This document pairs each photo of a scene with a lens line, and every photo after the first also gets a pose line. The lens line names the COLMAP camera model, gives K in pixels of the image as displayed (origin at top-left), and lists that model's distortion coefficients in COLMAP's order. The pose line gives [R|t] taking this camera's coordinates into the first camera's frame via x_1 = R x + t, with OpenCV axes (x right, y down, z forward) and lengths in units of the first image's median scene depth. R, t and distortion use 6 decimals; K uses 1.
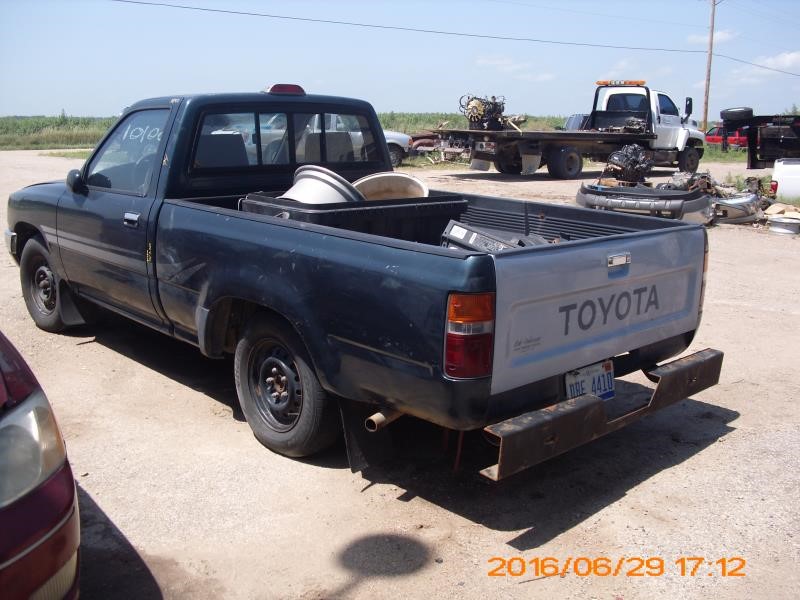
lens RADIAL K [[833.4, 0, 400.0], [0, 833.4, 300.0], [0, 0, 1]] dist [-0.209531, 0.208600]
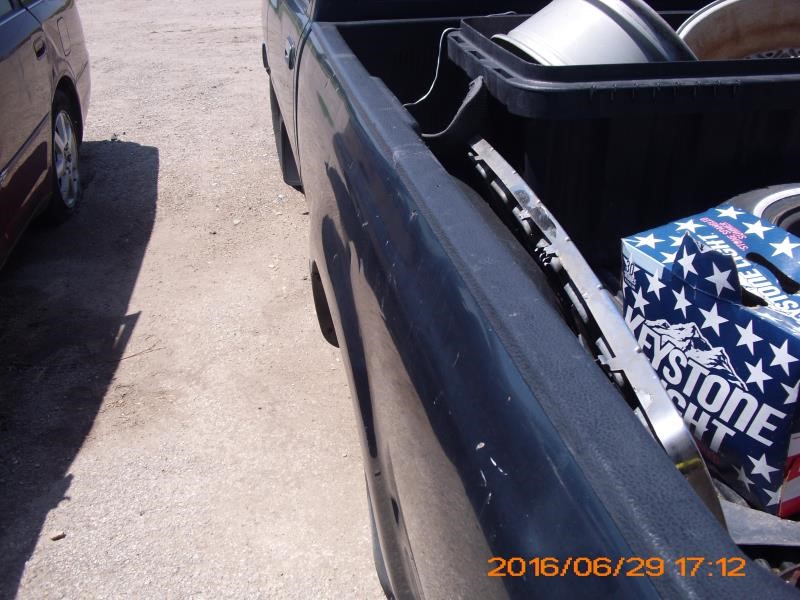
lens RADIAL K [[833.4, 0, 400.0], [0, 833.4, 300.0], [0, 0, 1]] dist [-0.209531, 0.208600]
pose [[0.848720, 0.207451, -0.486455, 0.049360], [-0.079175, 0.959325, 0.270972, -0.100167], [0.522882, -0.191464, 0.830624, 0.575472]]
